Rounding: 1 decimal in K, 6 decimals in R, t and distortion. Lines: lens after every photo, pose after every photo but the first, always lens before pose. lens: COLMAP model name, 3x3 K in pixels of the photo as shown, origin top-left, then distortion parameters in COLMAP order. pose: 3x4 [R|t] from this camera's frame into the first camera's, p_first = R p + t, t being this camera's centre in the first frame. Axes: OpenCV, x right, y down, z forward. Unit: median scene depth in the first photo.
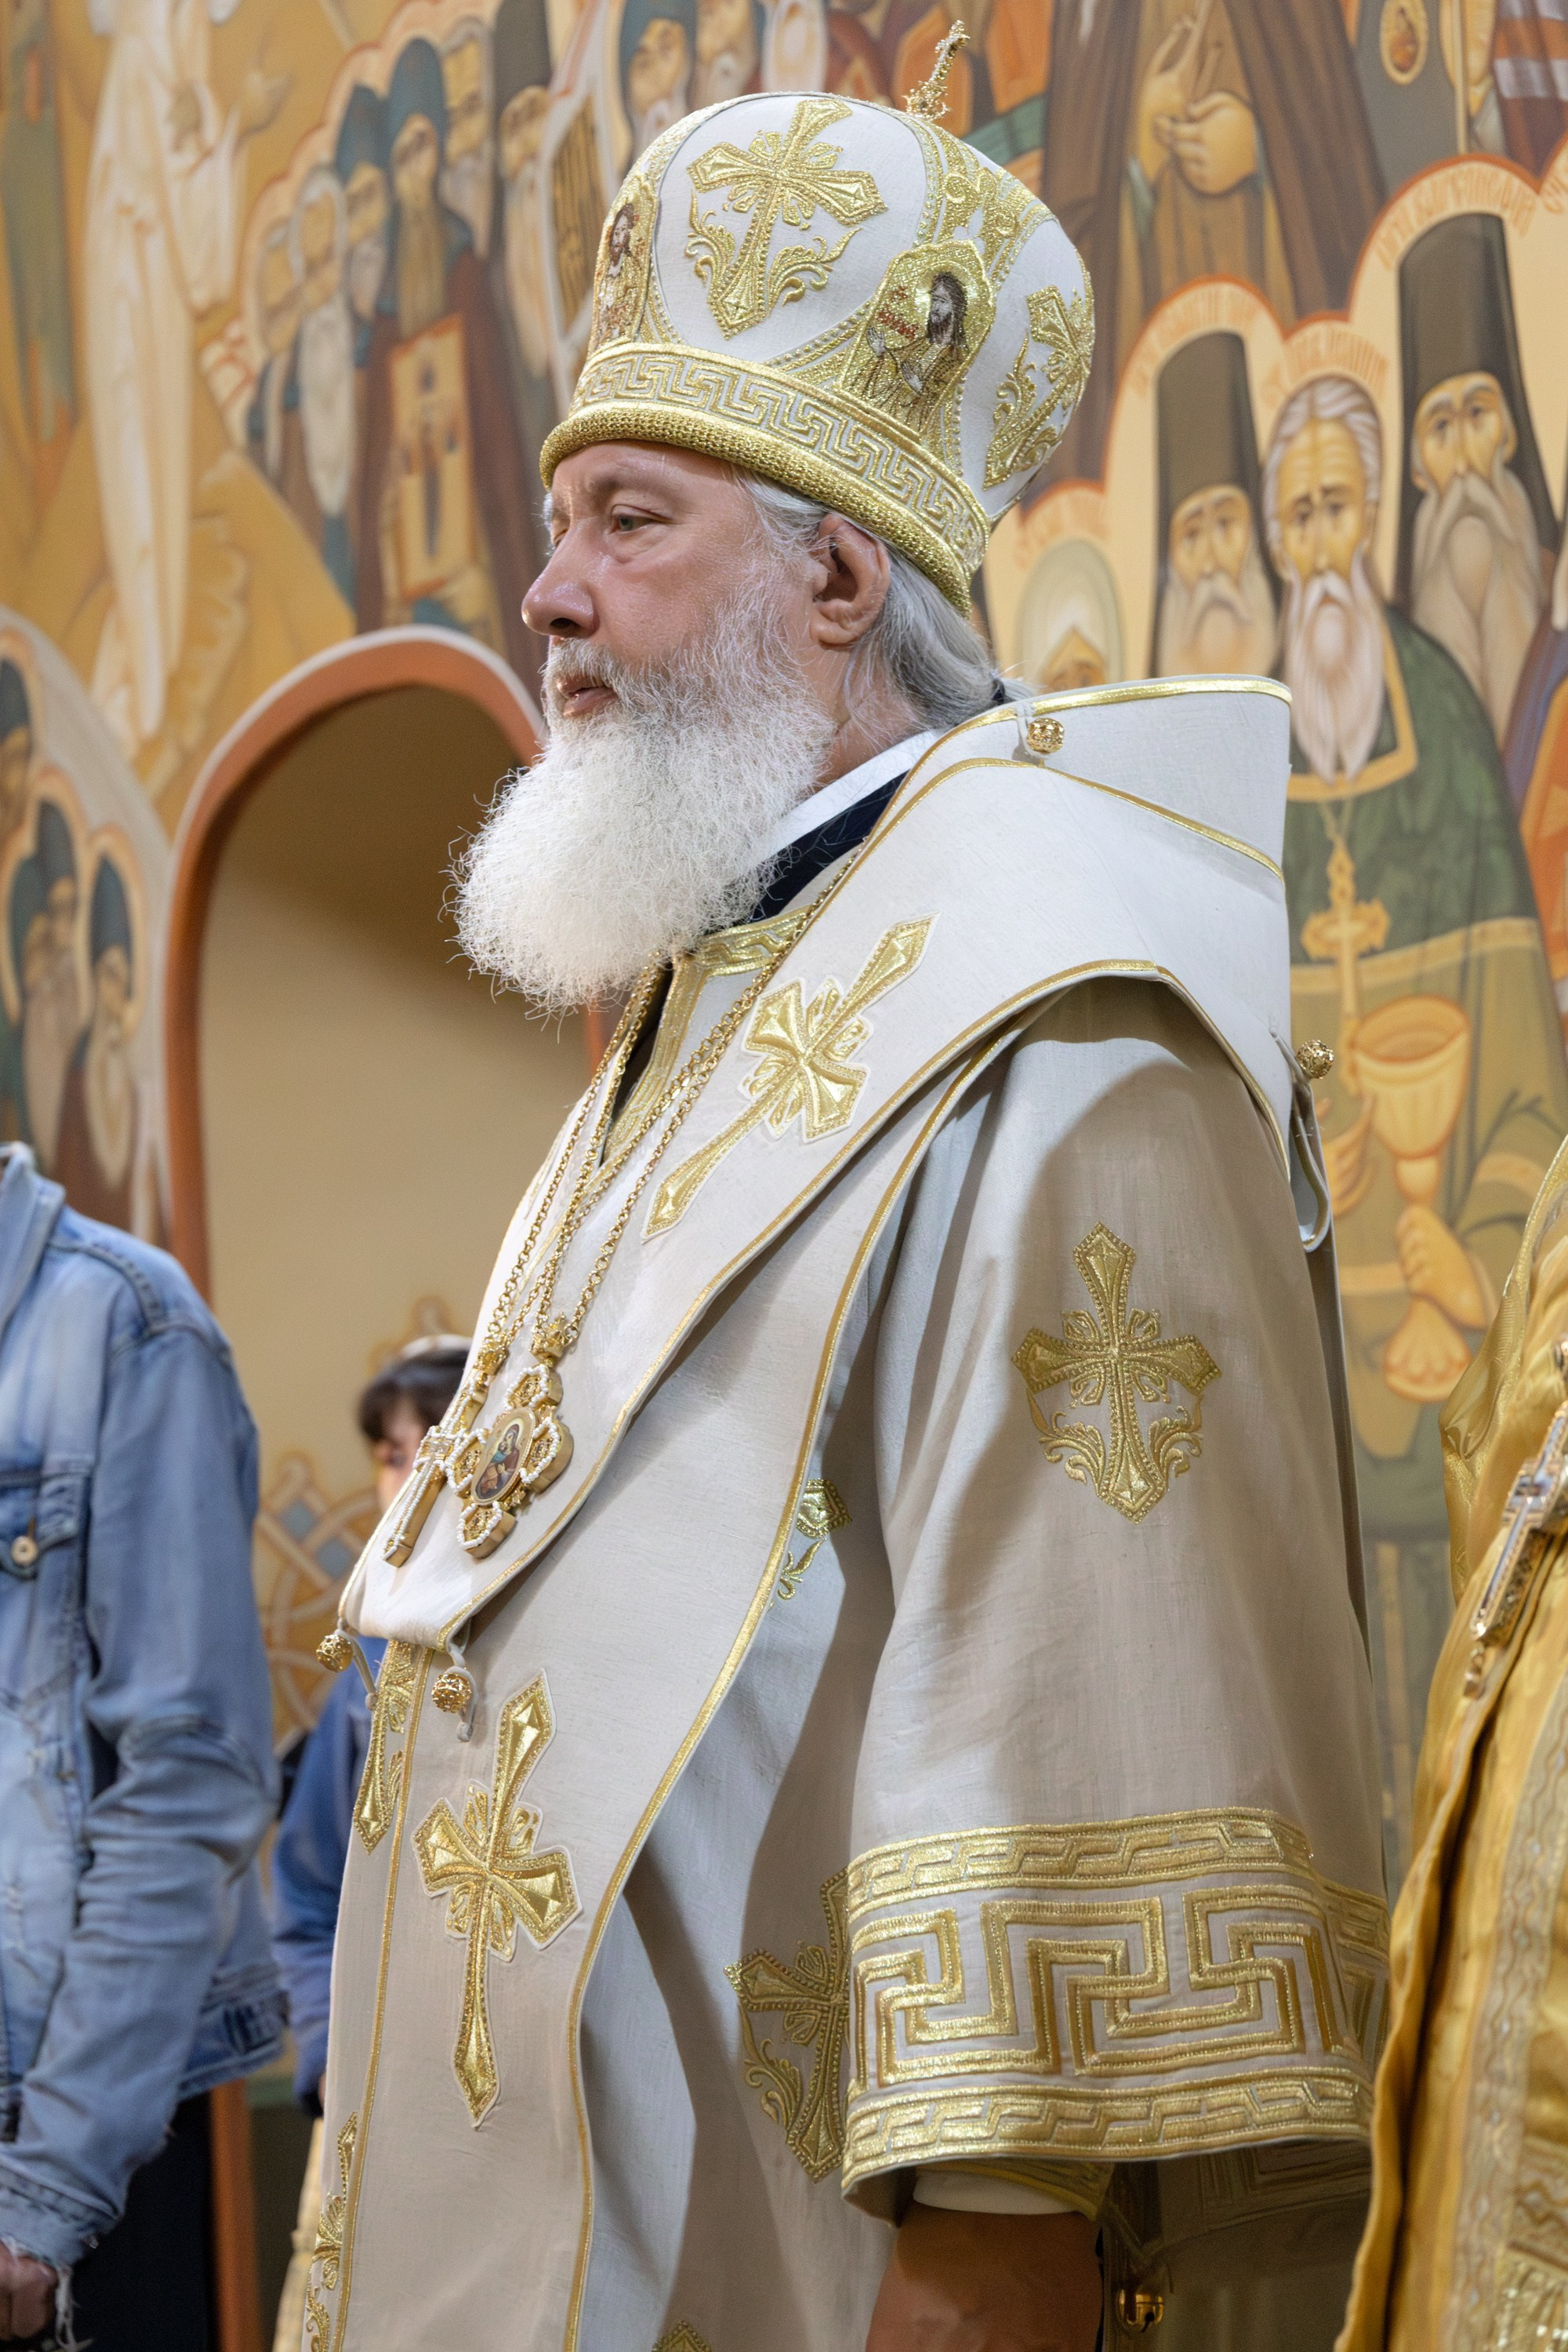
lens RADIAL K [[5403.4, 0, 784.0], [0, 5403.4, 1176.0], [0, 0, 1]] dist [0.327568, -4.021622]
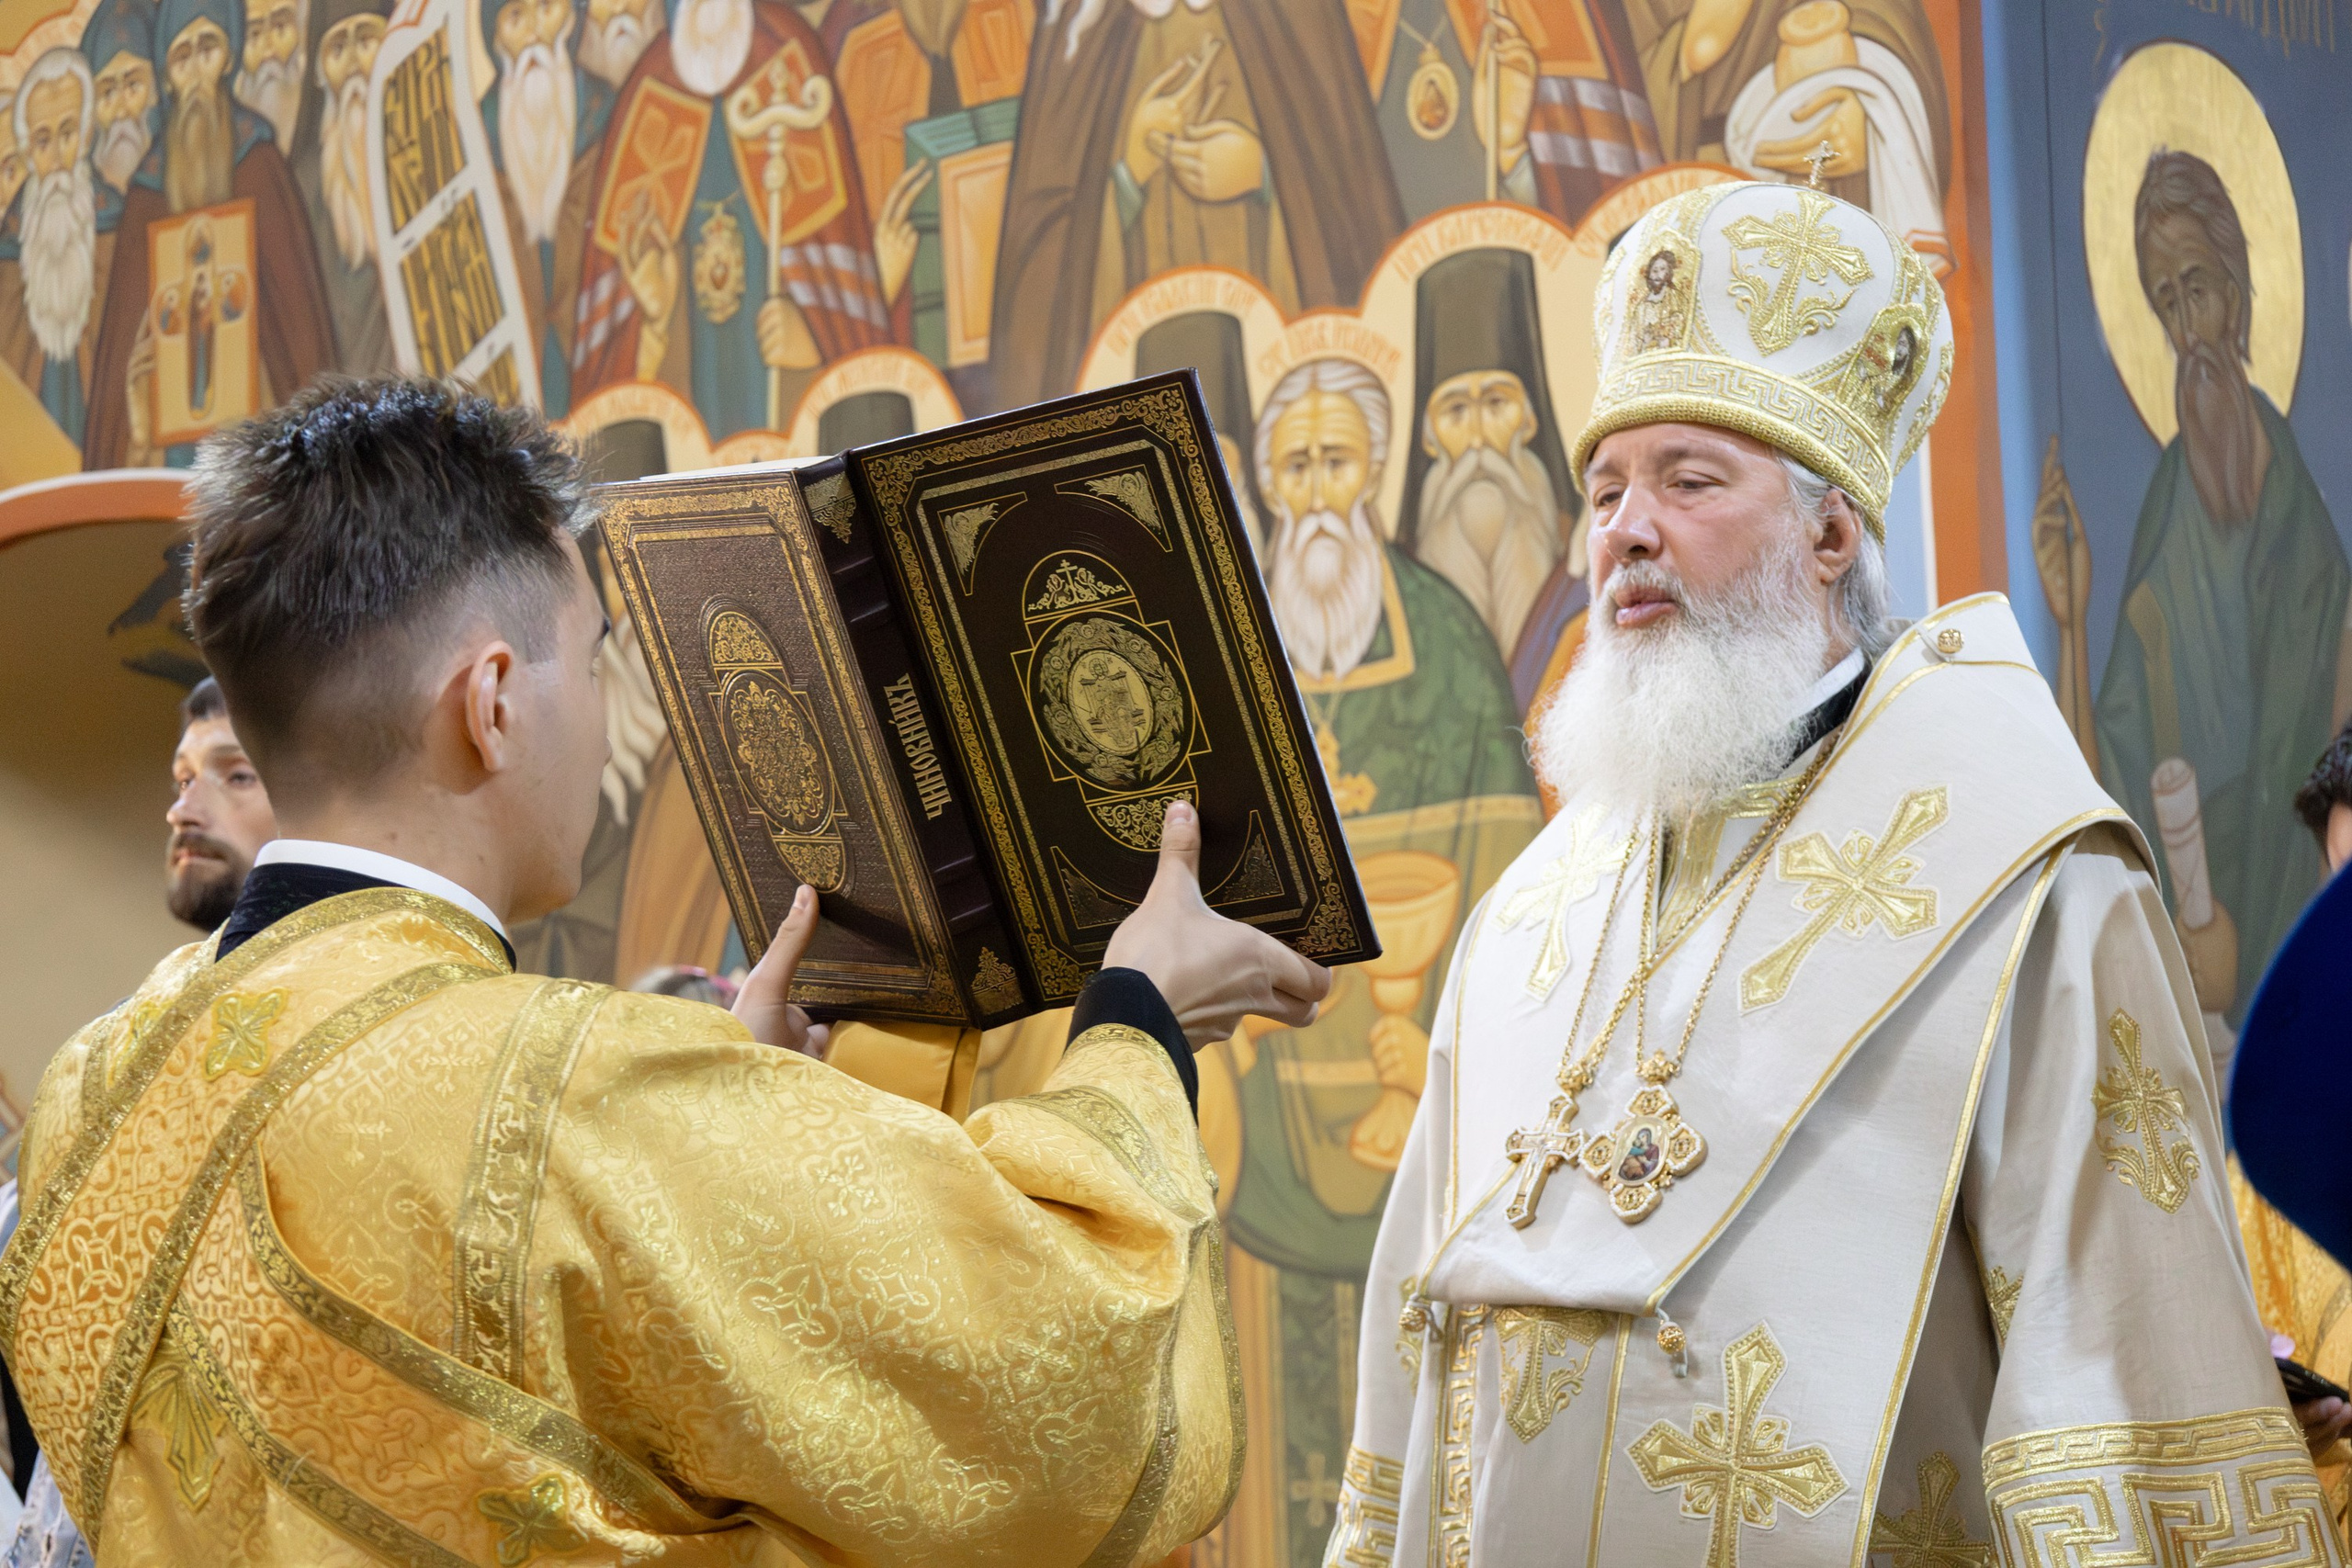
lens RADIAL K [[5352.3, 0, 1176.0], [0, 5352.3, 784.0], [0, 0, 1]] dist [0.047768, -0.688769]
pose [[0.902102, 0.057877, 0.427624, -0.465668], [-0.037006, 0.997690, -0.056966, 0.024085], [-0.429933, 0.035564, 0.902160, -0.103590]]
